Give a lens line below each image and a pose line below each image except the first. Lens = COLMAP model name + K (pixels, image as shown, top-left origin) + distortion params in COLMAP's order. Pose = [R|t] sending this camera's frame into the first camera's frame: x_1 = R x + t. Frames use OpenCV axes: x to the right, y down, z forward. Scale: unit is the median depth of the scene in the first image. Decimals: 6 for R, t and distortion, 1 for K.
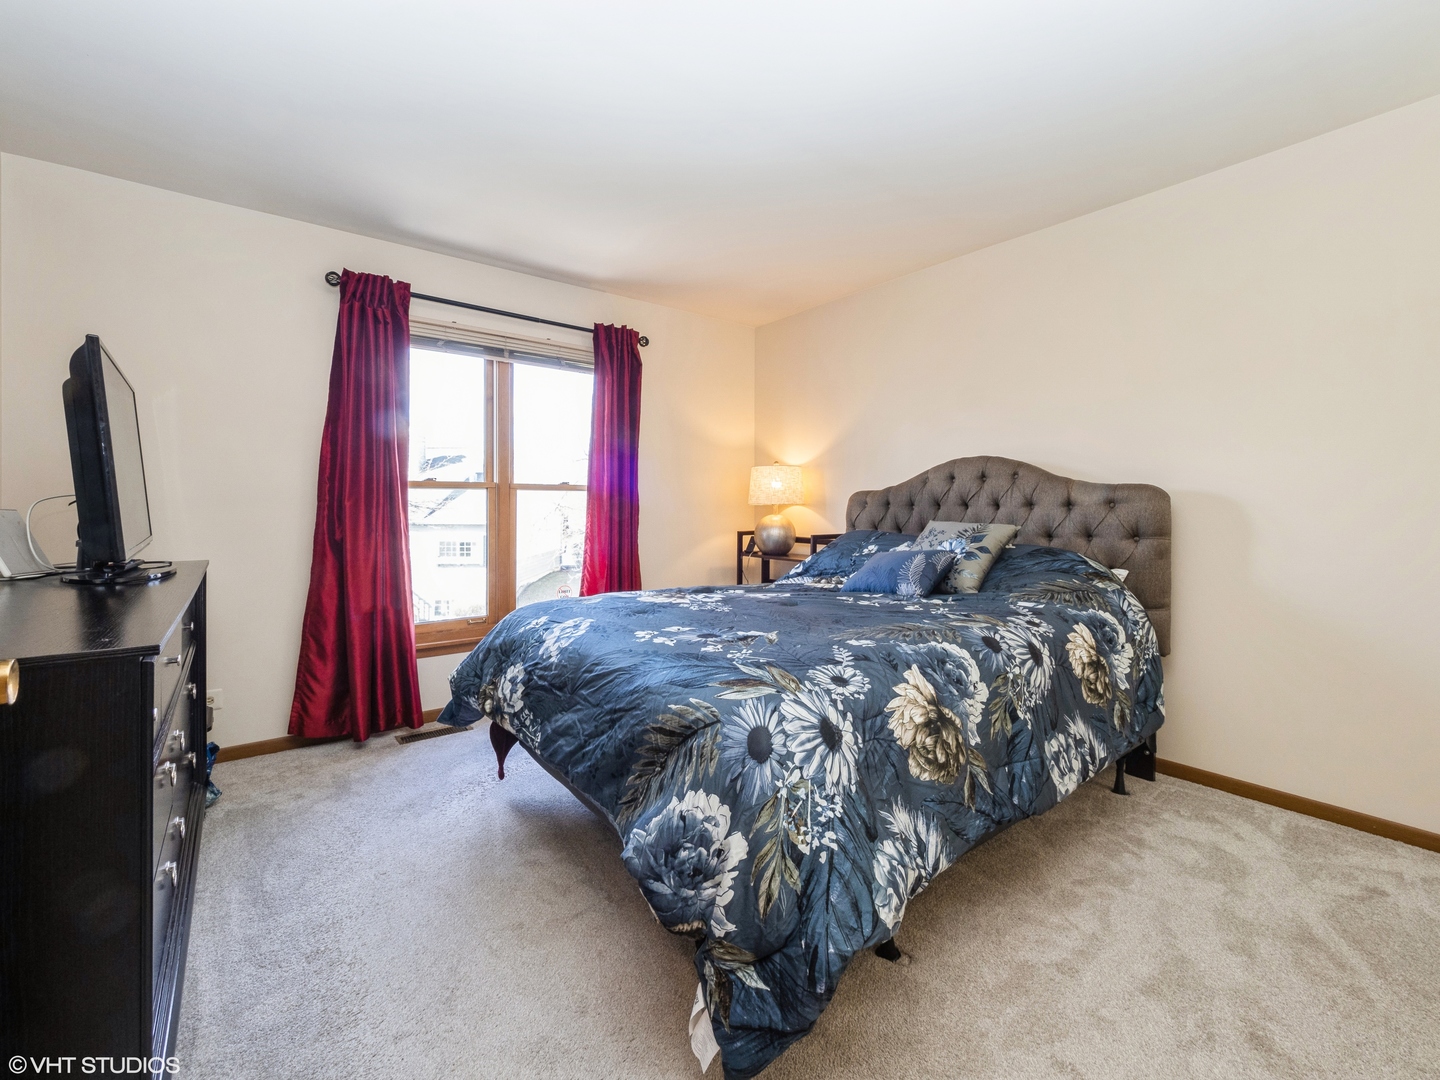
lens RADIAL K [[631.5, 0, 720.0], [0, 631.5, 540.0], [0, 0, 1]] dist [0.000910, -0.000180]
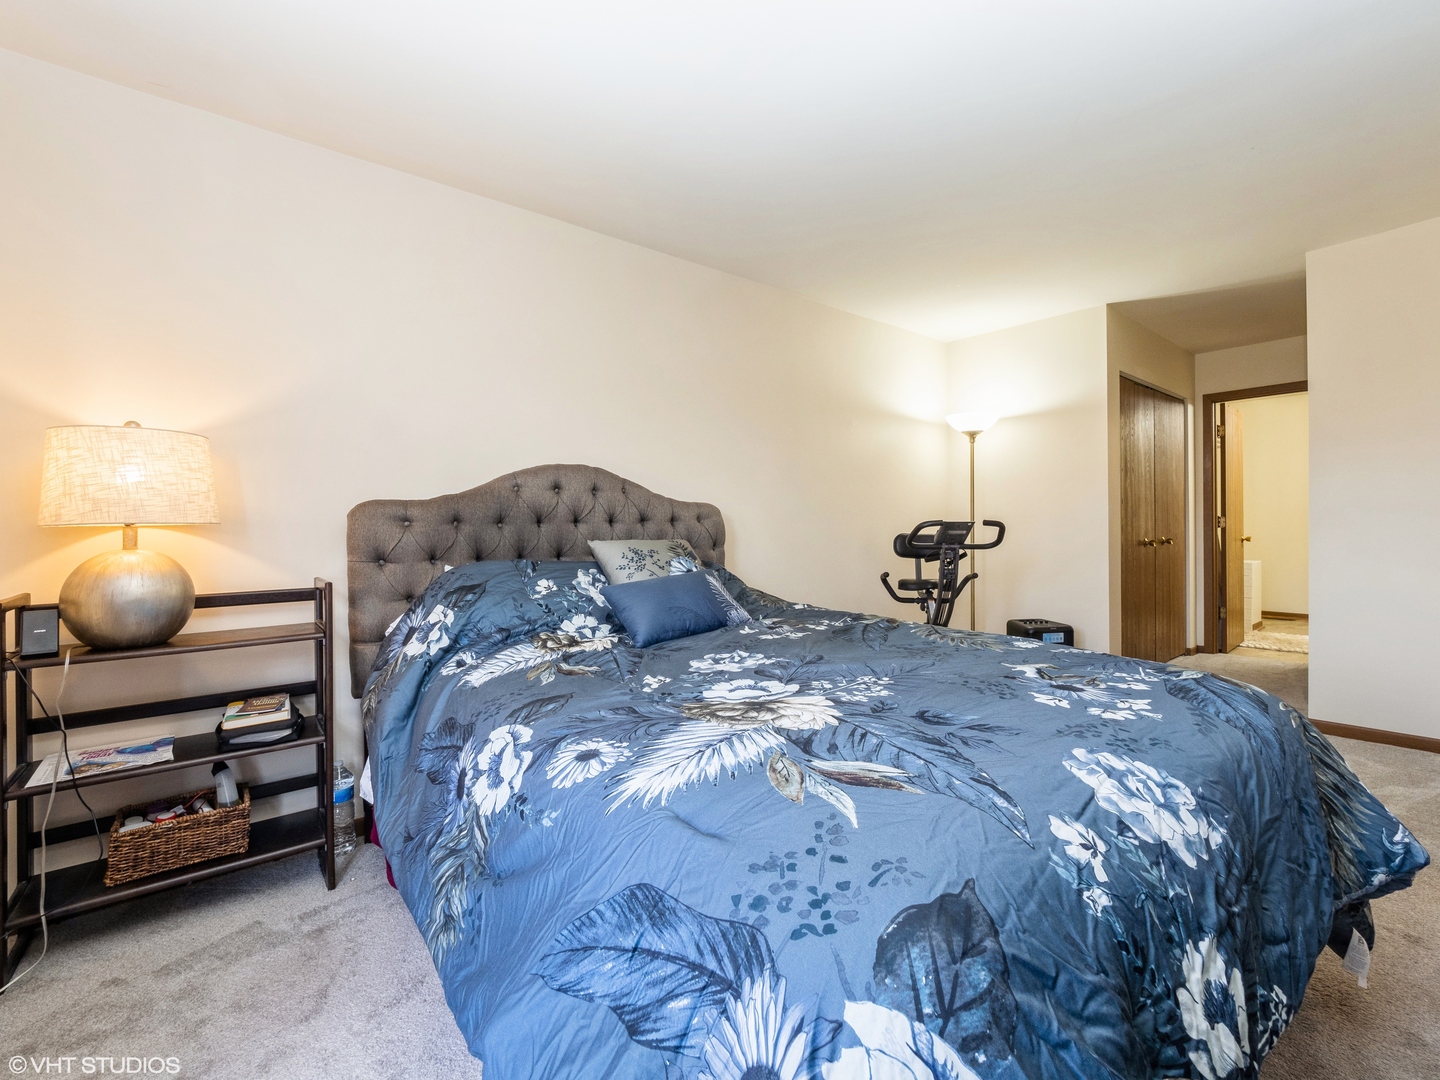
lens RADIAL K [[631.5, 0, 720.0], [0, 631.5, 540.0], [0, 0, 1]] dist [0.000910, -0.000180]
pose [[-0.044604, -0.026577, 0.998651, -0.453840], [0.064209, 0.997503, 0.029414, -0.043849], [-0.996939, 0.065435, -0.042786, 0.877052]]
